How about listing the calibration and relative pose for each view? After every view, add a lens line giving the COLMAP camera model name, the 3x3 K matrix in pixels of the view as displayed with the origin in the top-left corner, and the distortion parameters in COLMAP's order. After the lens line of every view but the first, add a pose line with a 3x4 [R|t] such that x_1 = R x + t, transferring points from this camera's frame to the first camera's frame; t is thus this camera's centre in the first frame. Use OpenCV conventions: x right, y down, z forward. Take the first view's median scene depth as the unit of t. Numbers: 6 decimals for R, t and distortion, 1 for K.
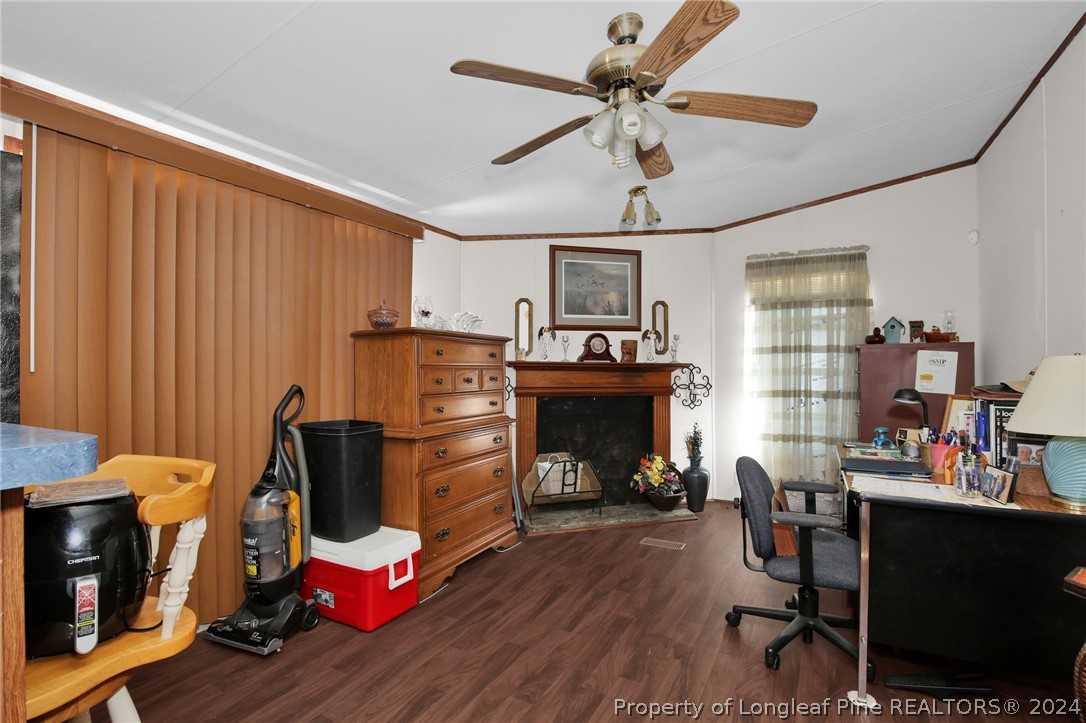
lens RADIAL K [[512.2, 0, 548.5], [0, 512.2, 361.8], [0, 0, 1]] dist [-0.029606, 0.000092]
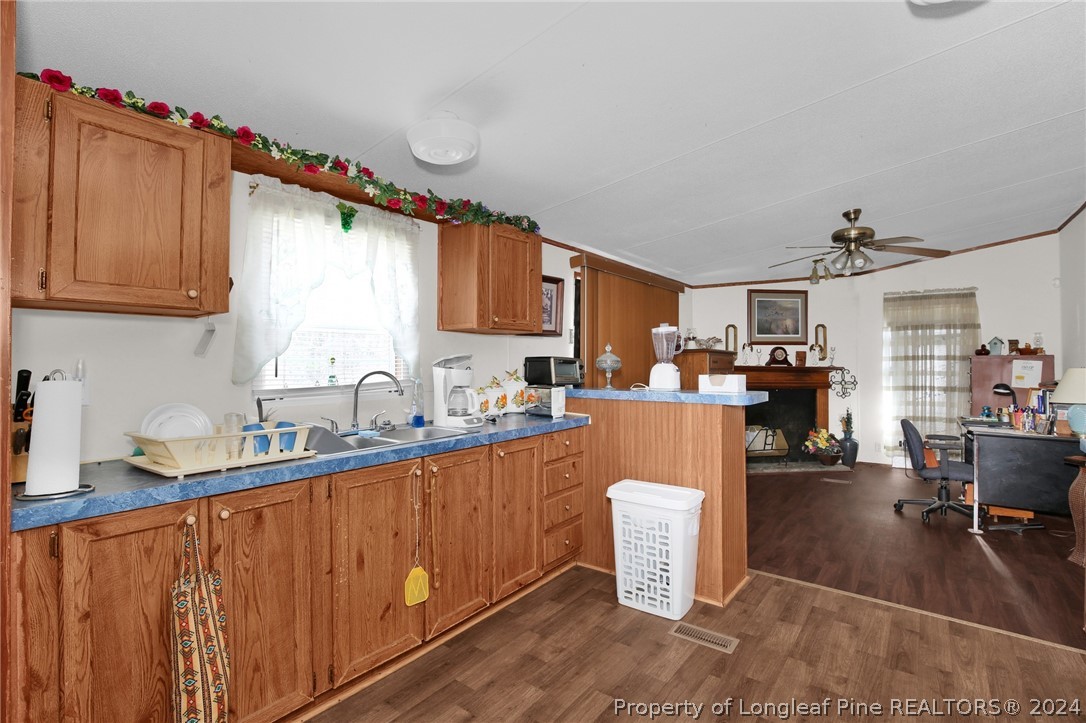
lens RADIAL K [[510.4, 0, 547.0], [0, 510.4, 353.2], [0, 0, 1]] dist [-0.030191, 0.006969]
pose [[0.988946, 0.000707, -0.148274, -0.366812], [-0.002517, 0.999925, -0.012023, -0.017668], [0.148254, 0.012263, 0.988873, -0.588927]]
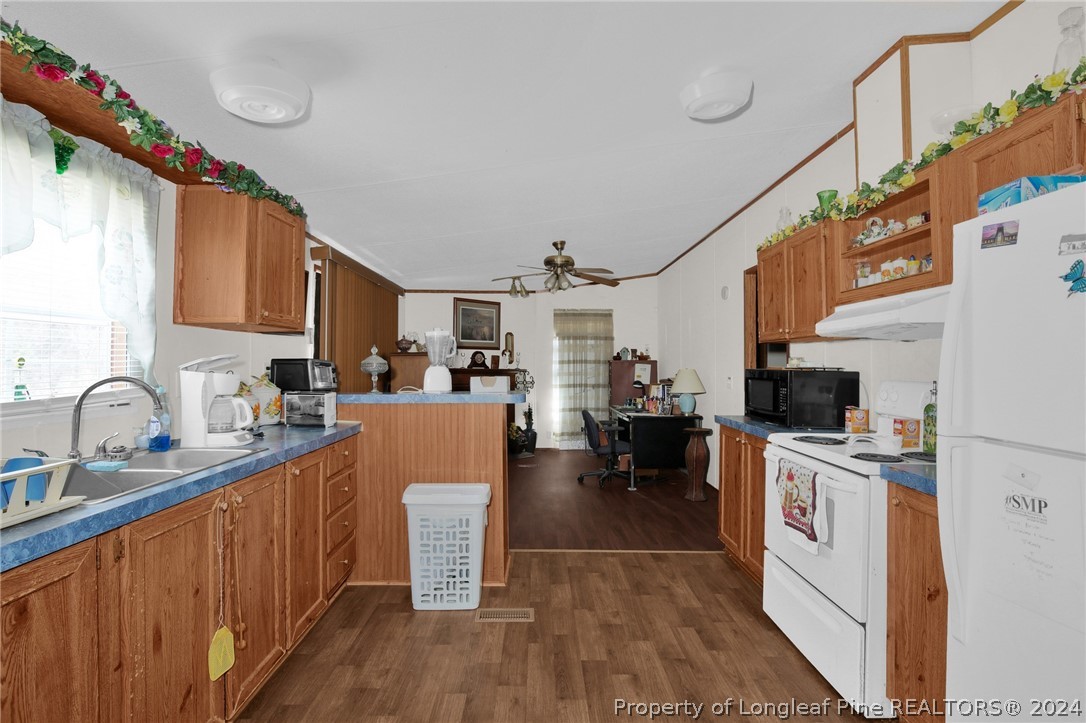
lens RADIAL K [[510.4, 0, 547.0], [0, 510.4, 353.2], [0, 0, 1]] dist [-0.030191, 0.006969]
pose [[0.868966, 0.016003, 0.494613, -0.547773], [-0.006843, 0.999770, -0.020324, -0.017306], [-0.494825, 0.014276, 0.868876, -0.571781]]
